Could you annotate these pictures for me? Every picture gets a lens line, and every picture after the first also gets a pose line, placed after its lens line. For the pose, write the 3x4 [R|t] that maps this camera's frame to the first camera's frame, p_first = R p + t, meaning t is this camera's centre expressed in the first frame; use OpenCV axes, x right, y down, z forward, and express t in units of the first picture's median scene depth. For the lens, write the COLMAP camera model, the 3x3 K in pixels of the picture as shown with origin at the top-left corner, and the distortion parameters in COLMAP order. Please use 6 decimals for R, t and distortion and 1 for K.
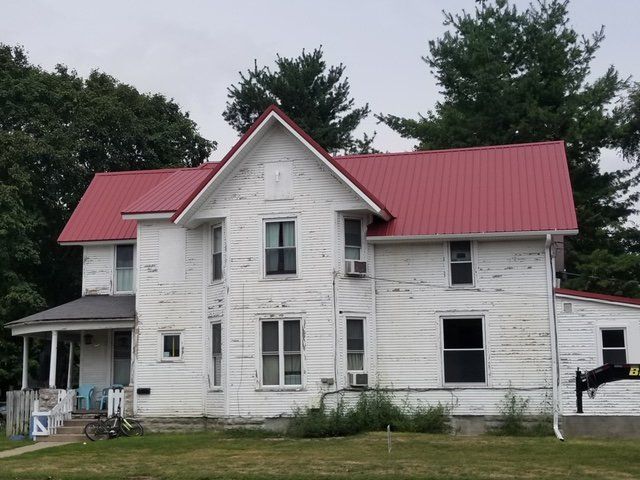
lens RADIAL K [[963.5, 0, 330.1], [0, 963.5, 207.1], [0, 0, 1]] dist [0.090308, -0.074378]
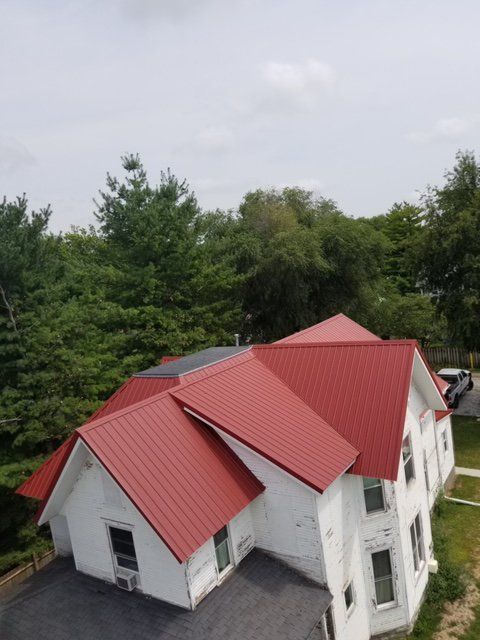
lens RADIAL K [[489.7, 0, 254.1], [0, 489.7, 319.9], [0, 0, 1]] dist [0.074877, -0.124480]
pose [[0.364860, -0.148210, 0.919190, -0.552663], [-0.030640, 0.984803, 0.170951, -0.190174], [-0.930558, -0.090538, 0.354774, 0.847713]]
